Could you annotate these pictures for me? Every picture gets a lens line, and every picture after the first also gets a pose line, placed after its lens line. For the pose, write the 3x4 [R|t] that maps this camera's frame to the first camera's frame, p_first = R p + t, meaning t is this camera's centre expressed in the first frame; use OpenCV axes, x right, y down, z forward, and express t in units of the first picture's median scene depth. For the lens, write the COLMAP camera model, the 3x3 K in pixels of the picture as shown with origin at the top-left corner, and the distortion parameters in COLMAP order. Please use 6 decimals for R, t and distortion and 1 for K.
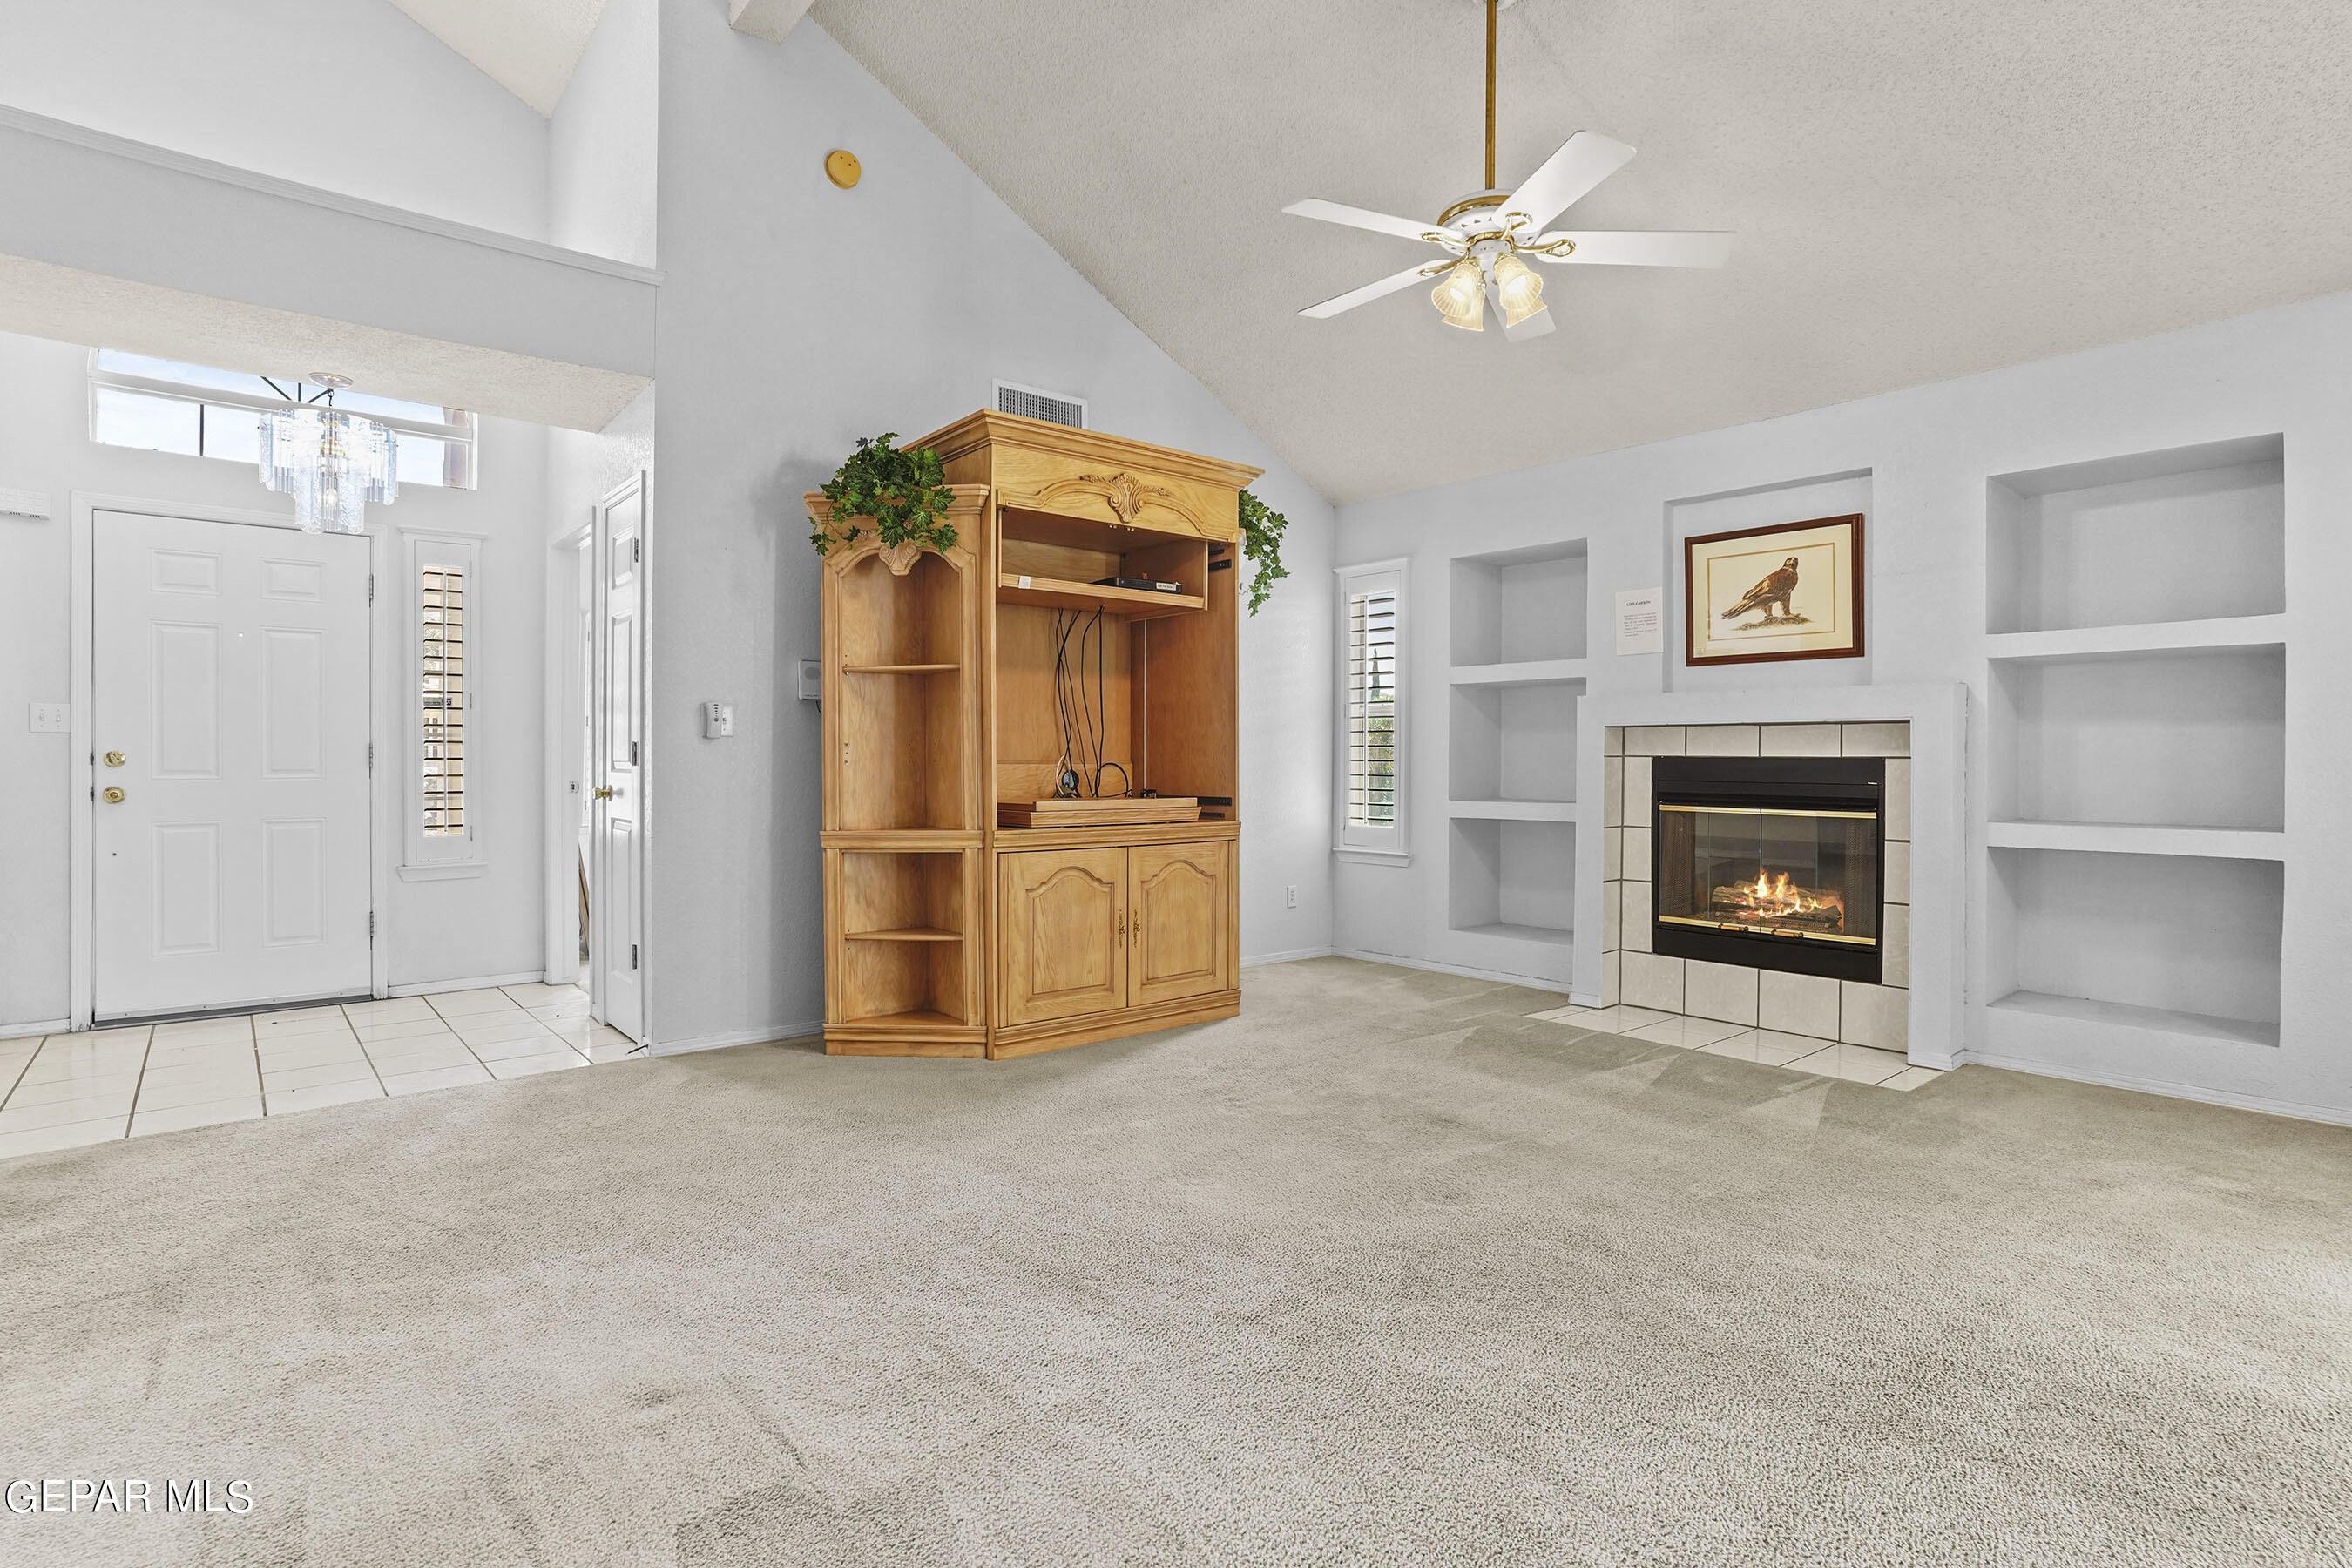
lens RADIAL K [[1169.5, 0, 1159.5], [0, 1169.5, 763.3], [0, 0, 1]] dist [-0.038646, 0.020971]
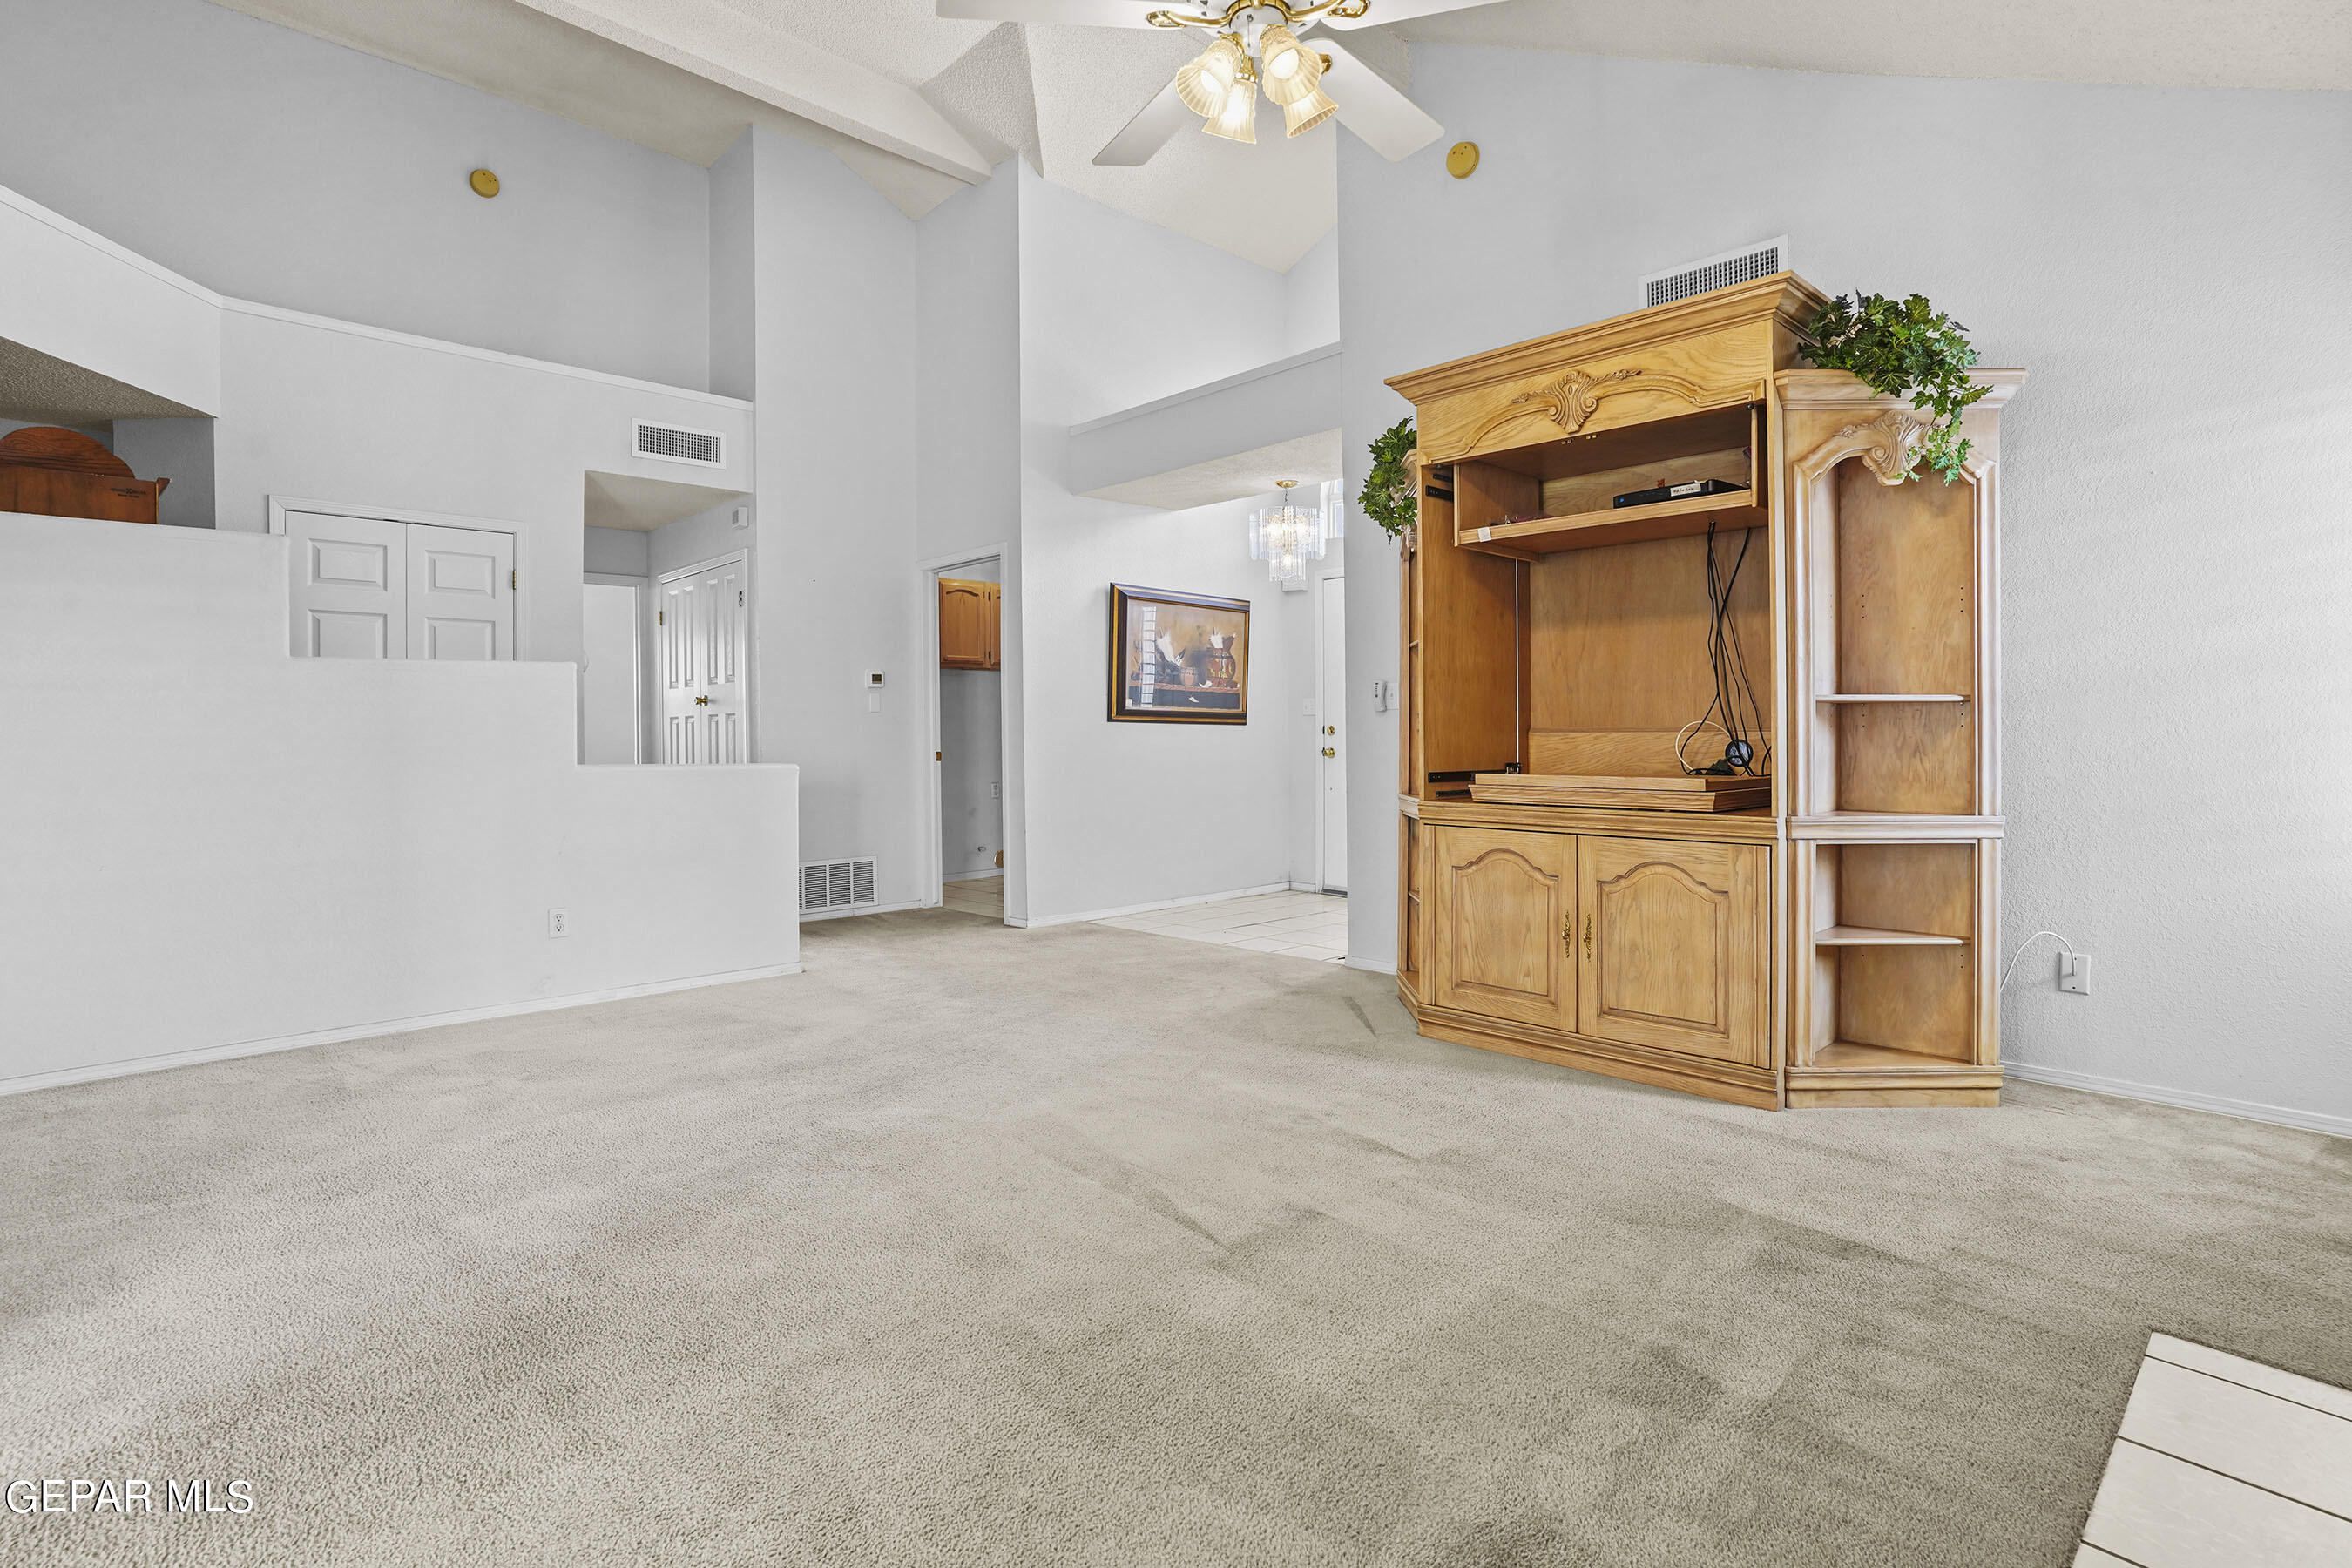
lens RADIAL K [[1169.5, 0, 1158.3], [0, 1169.5, 748.0], [0, 0, 1]] dist [-0.038646, 0.020971]
pose [[0.063896, 0.011076, -0.997895, 0.755866], [0.005021, 0.999922, 0.011420, 0.000878], [0.997944, -0.005740, 0.063835, 0.660772]]
